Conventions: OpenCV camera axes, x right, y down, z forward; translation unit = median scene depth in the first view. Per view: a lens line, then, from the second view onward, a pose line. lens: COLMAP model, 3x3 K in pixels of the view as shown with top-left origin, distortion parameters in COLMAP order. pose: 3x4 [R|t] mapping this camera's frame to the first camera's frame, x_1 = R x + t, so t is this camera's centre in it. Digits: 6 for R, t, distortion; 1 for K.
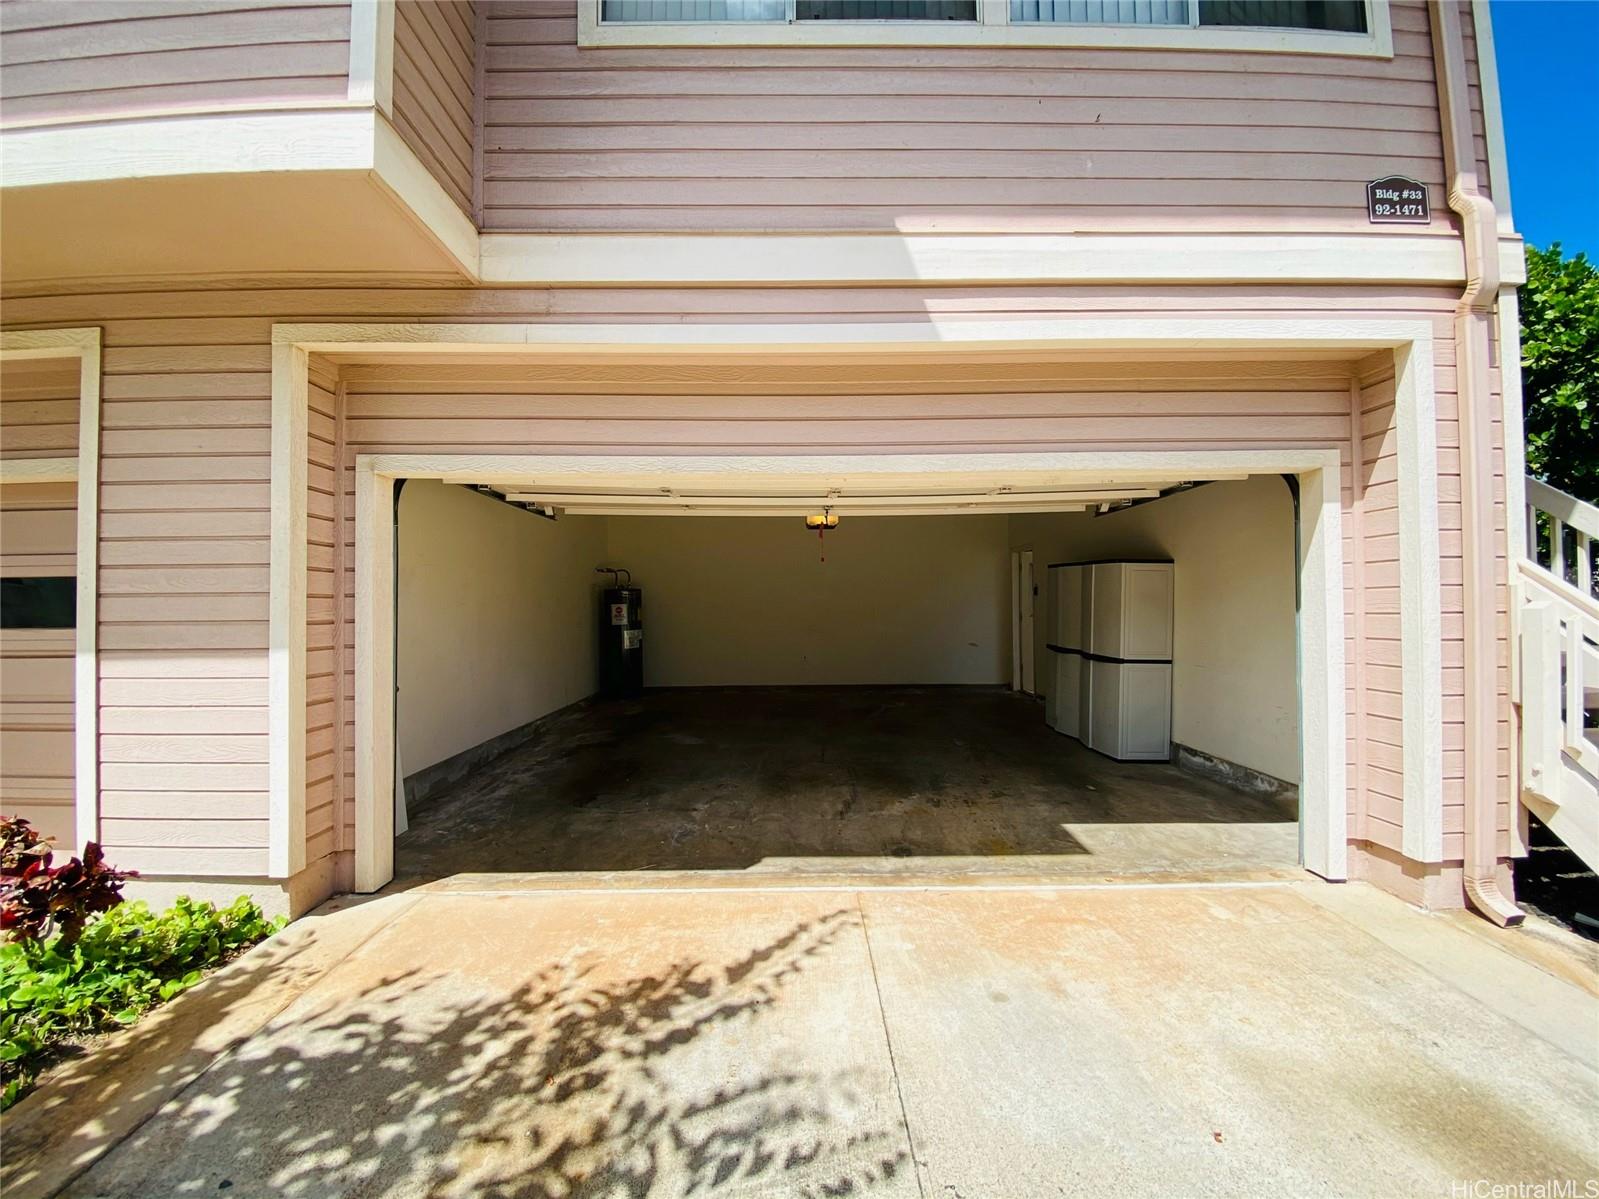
lens RADIAL K [[636.8, 0, 799.5], [0, 636.8, 599.5], [0, 0, 1]] dist [0.026711, -0.019991]
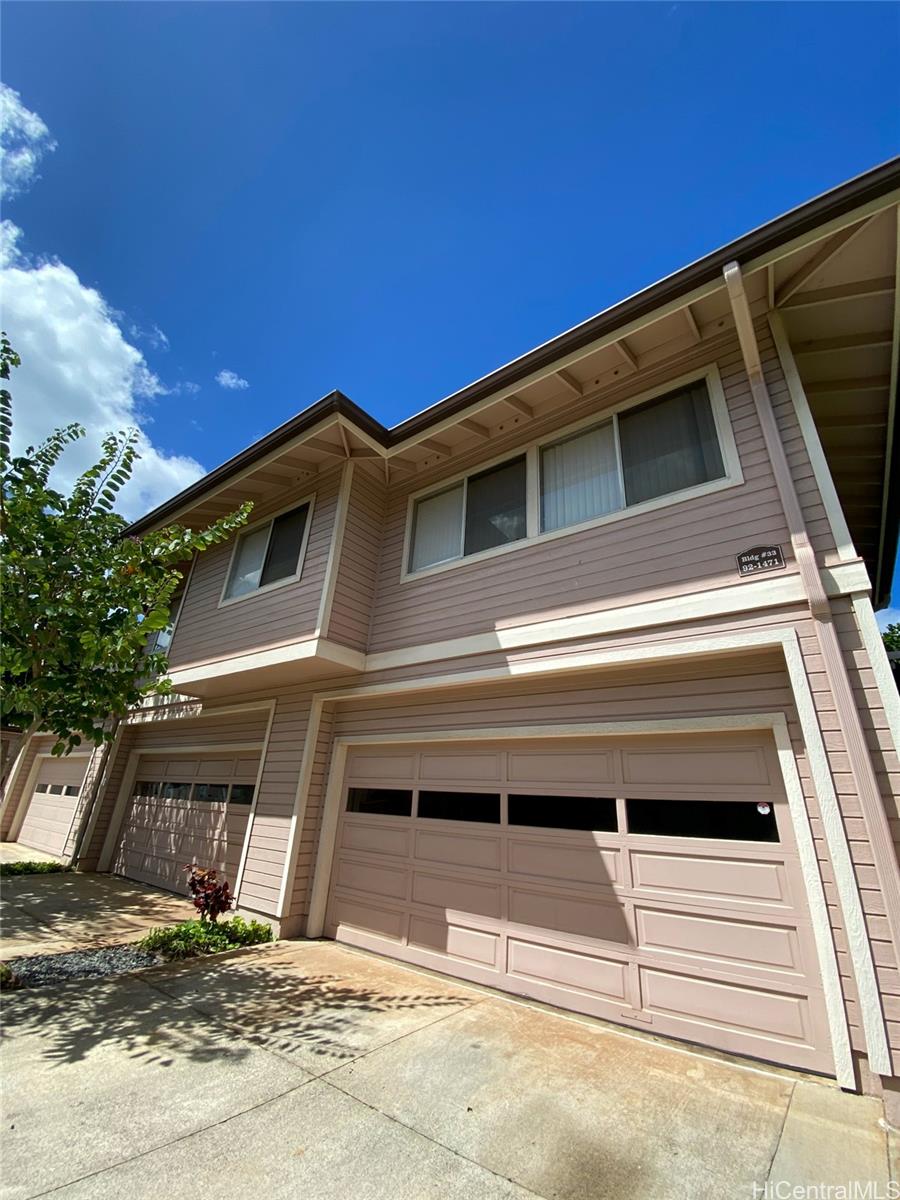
lens RADIAL K [[490.5, 0, 456.4], [0, 490.5, 594.4], [0, 0, 1]] dist [0.001243, -0.009486]
pose [[0.797707, -0.197402, -0.569822, 1.055403], [-0.048198, 0.921014, -0.386537, -0.016246], [0.601117, 0.335807, 0.725184, -0.370920]]
